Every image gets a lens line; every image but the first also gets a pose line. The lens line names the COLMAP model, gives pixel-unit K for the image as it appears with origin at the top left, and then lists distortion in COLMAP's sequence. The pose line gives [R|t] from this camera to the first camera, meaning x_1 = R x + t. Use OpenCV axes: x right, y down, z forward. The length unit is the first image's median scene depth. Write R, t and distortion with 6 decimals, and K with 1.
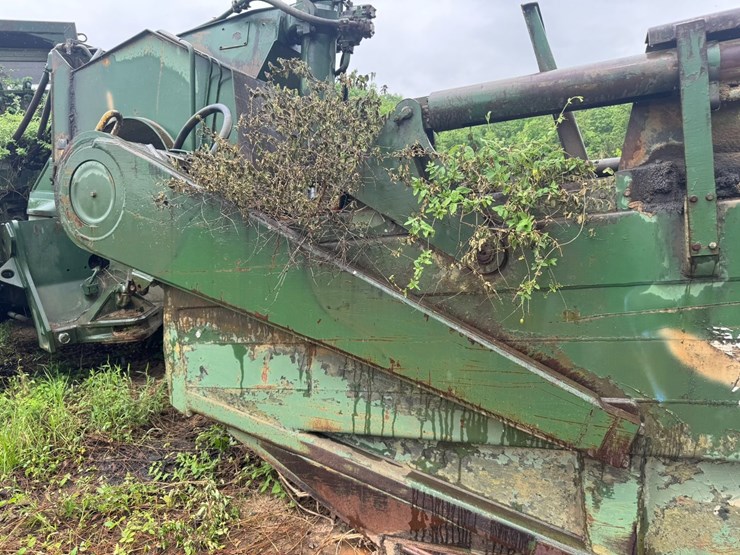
lens RADIAL K [[533.3, 0, 374.6], [0, 533.3, 279.1], [0, 0, 1]] dist [0.013593, -0.013779]
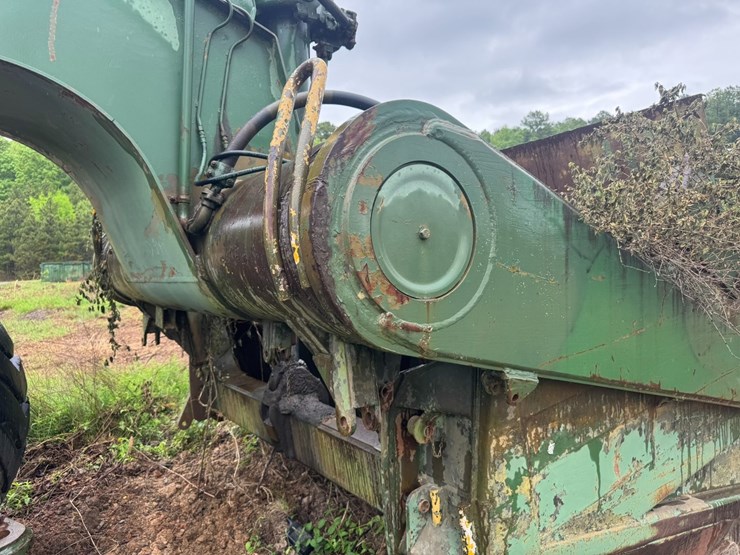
lens RADIAL K [[533.3, 0, 372.1], [0, 533.3, 276.9], [0, 0, 1]] dist [0.013593, -0.013779]
pose [[0.505408, -0.053501, 0.861220, -0.972625], [0.131379, 0.991211, -0.015524, -0.120321], [-0.852820, 0.120992, 0.507995, 0.814470]]
